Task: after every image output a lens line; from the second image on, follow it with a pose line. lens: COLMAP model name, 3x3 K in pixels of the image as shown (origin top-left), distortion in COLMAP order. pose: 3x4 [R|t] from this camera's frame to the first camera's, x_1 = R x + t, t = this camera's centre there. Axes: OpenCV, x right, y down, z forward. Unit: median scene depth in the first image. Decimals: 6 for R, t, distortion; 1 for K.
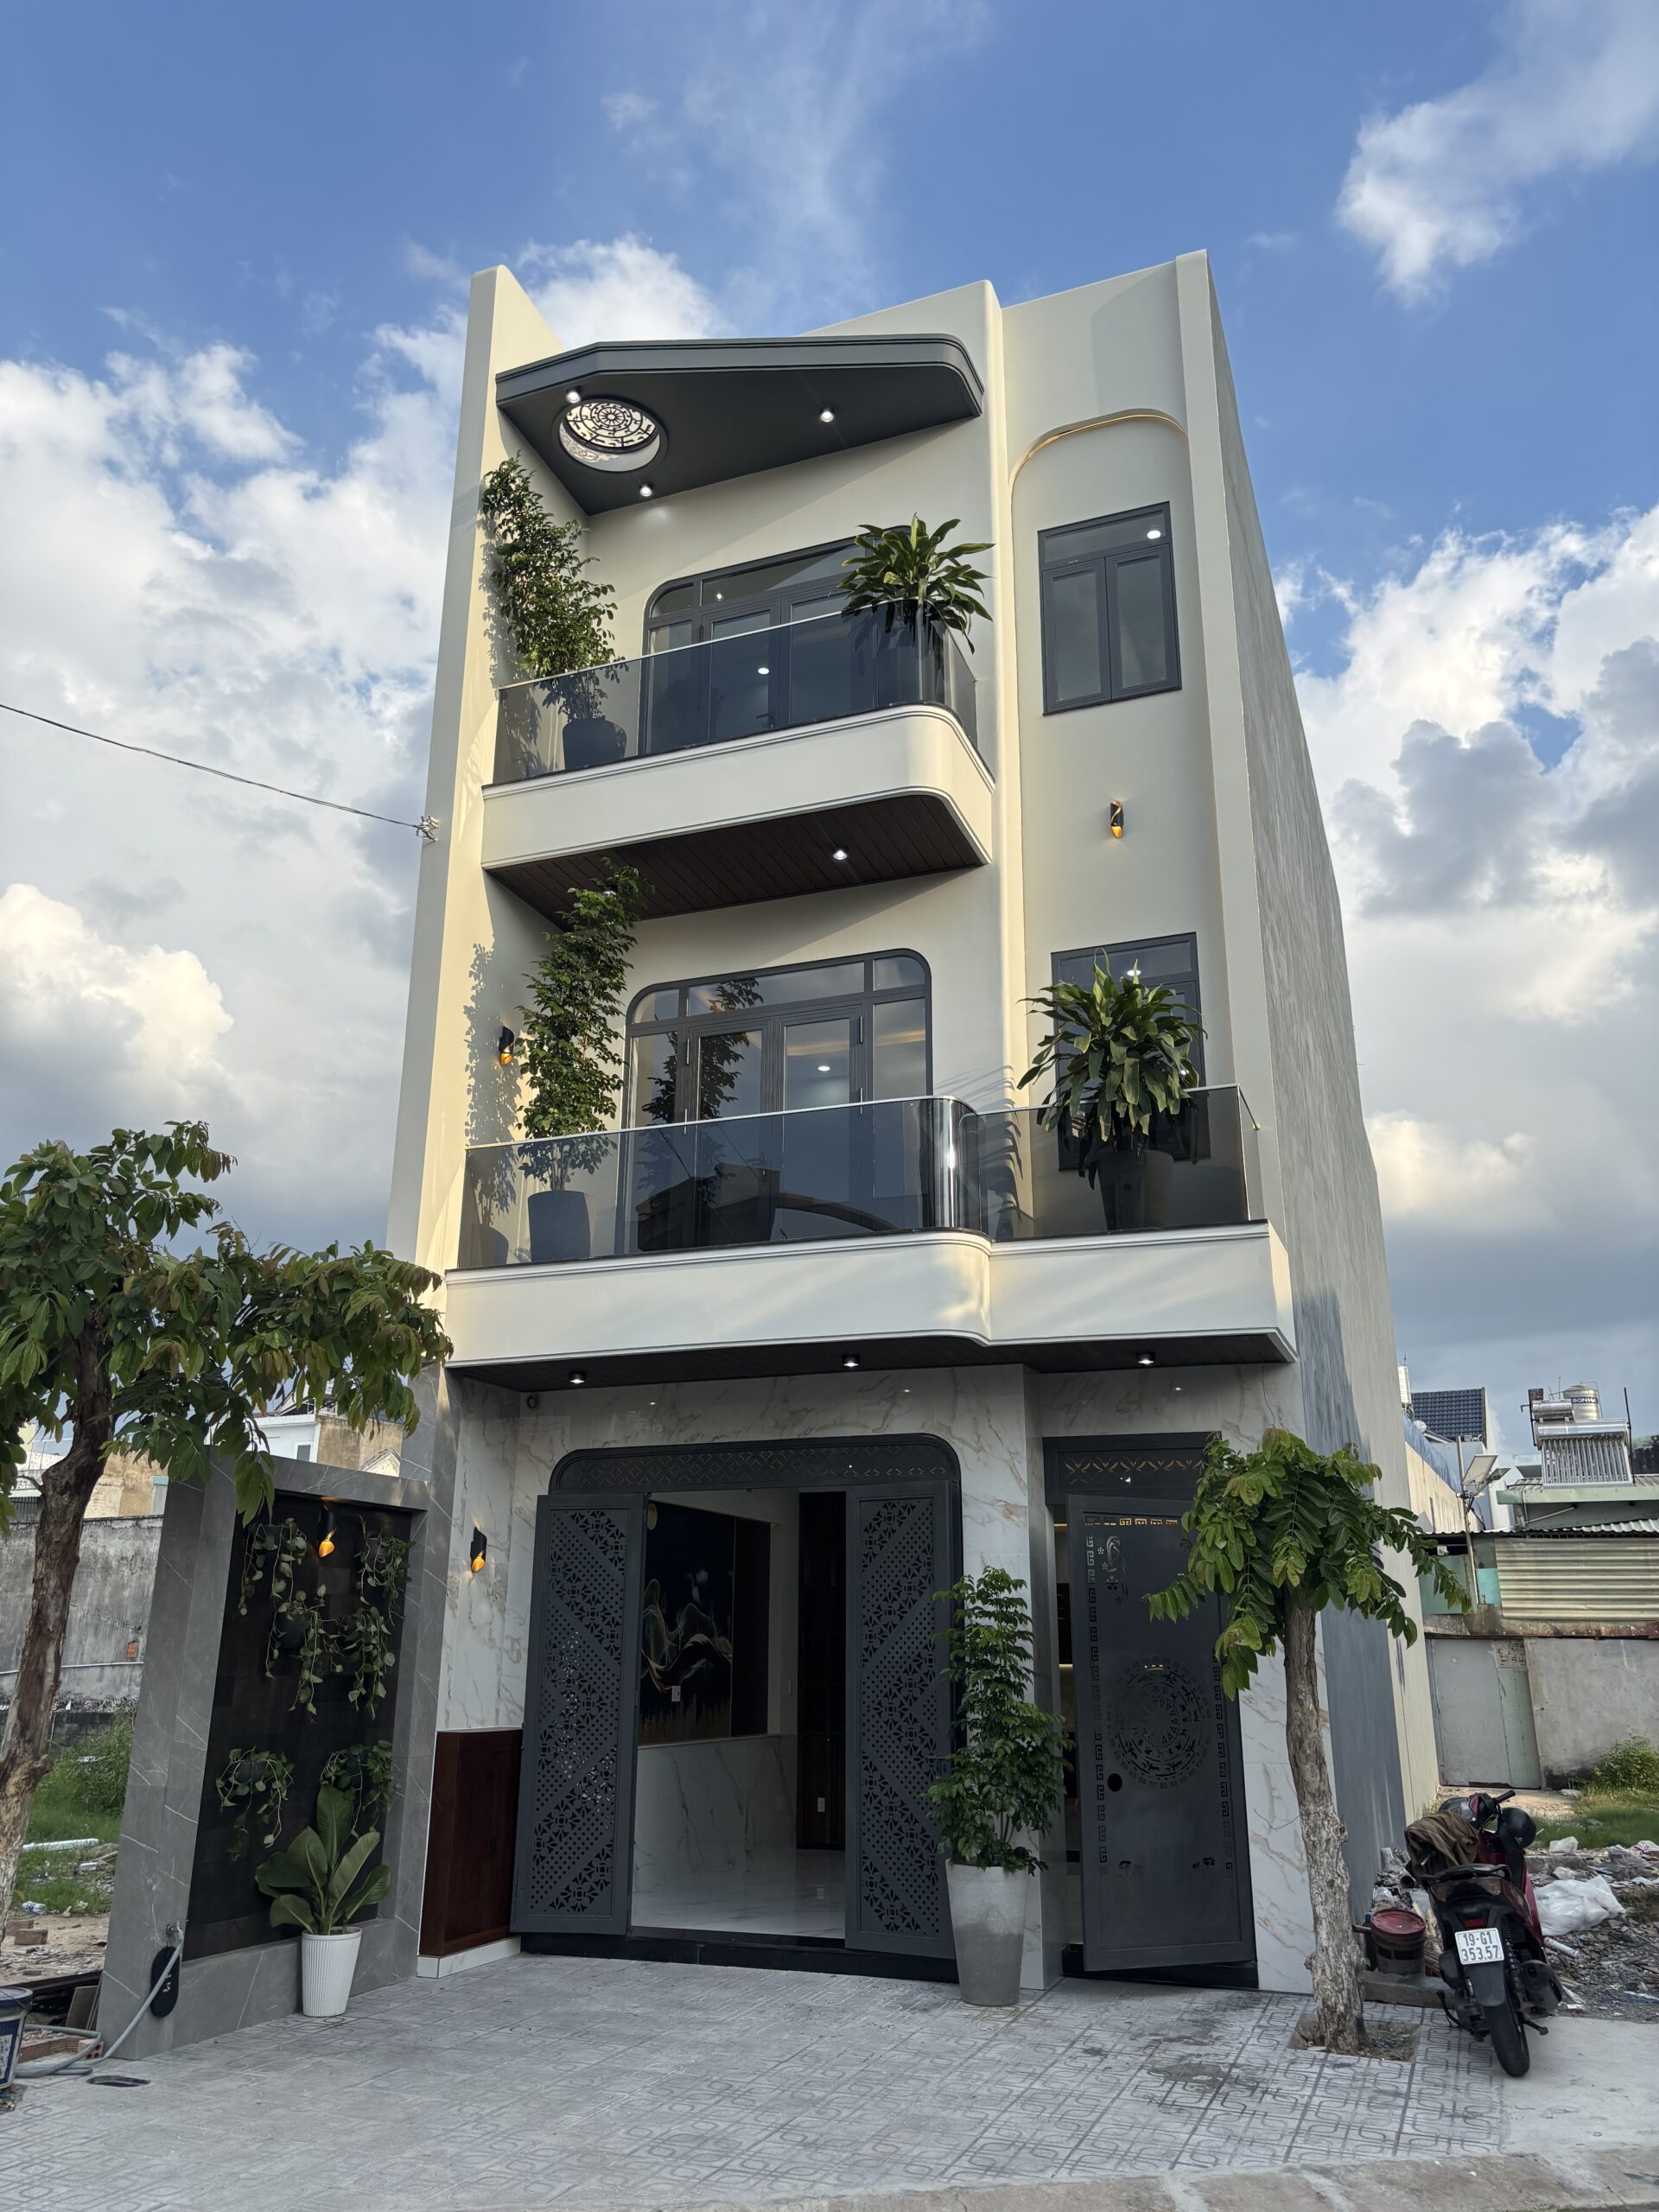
lens RADIAL K [[1664.9, 0, 829.5], [0, 1664.9, 1106.0], [0, 0, 1]] dist [-0.001344, -0.000394]
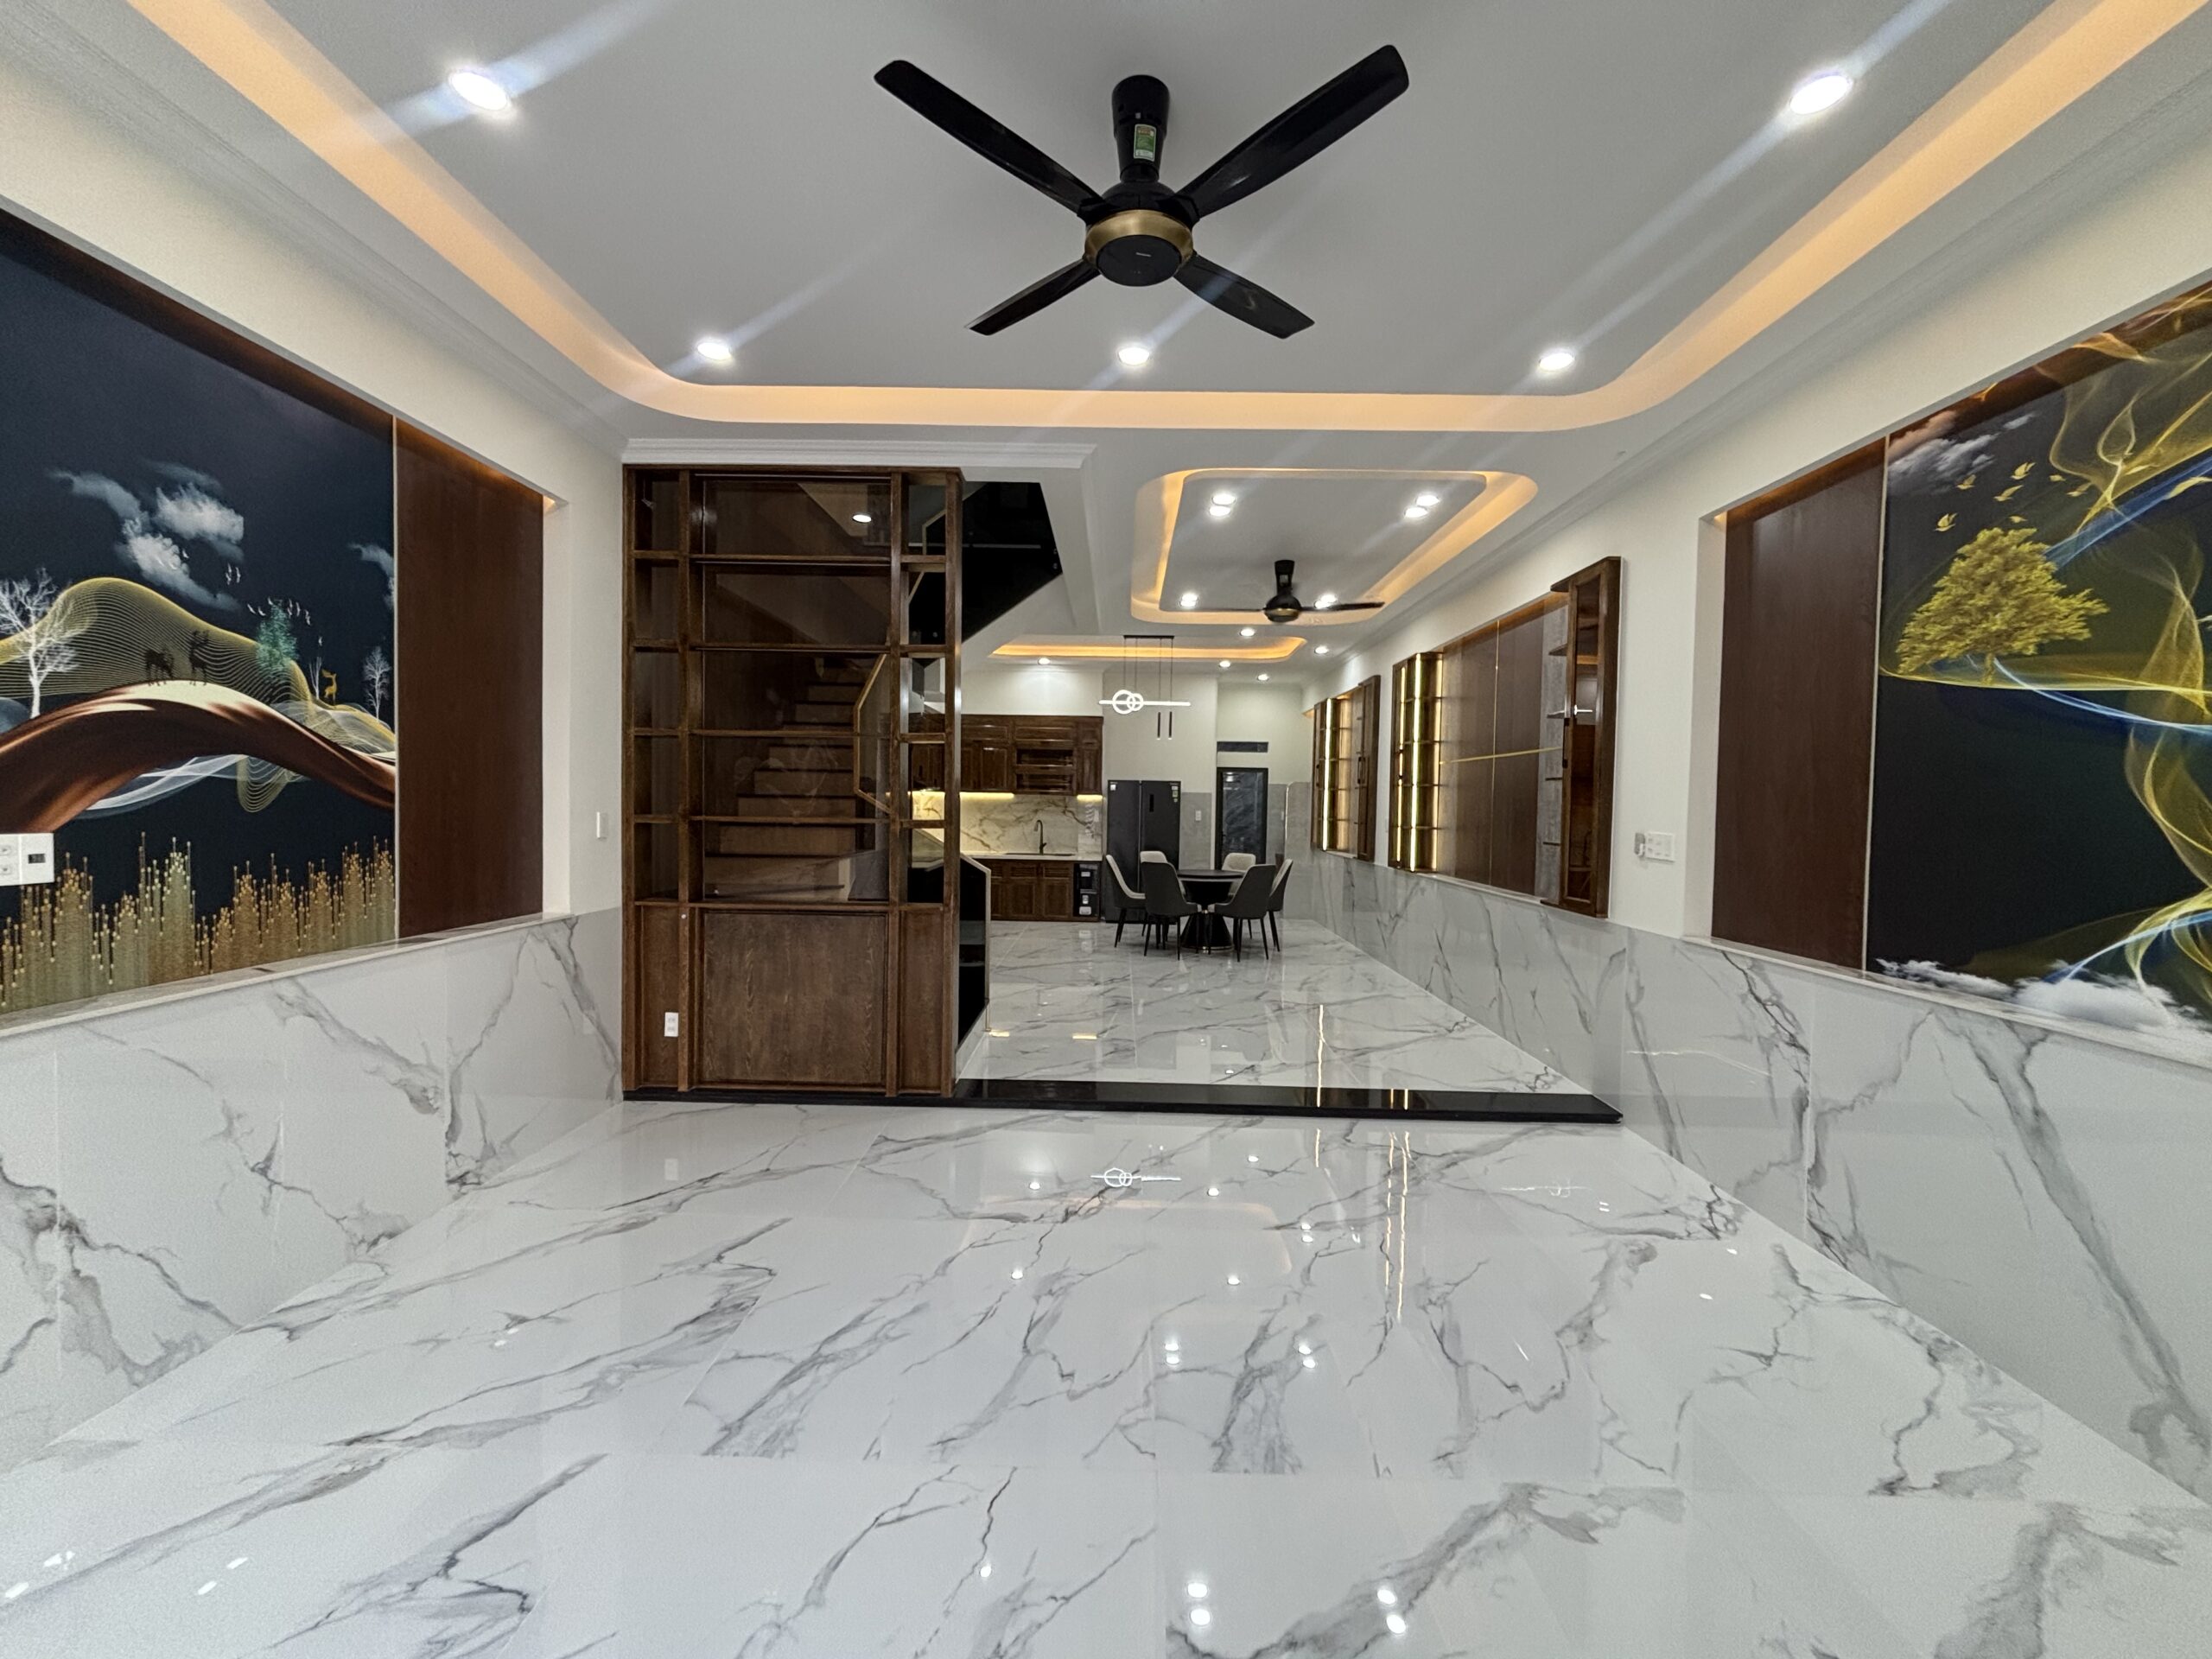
lens RADIAL K [[845.6, 0, 1106.0], [0, 845.6, 829.5], [0, 0, 1]] dist [0.001395, 0.000224]
pose [[0.939121, 0.000023, 0.343586, 0.034889], [-0.120861, 0.936111, 0.330285, 0.258876], [-0.321627, -0.351704, 0.879125, 0.757644]]
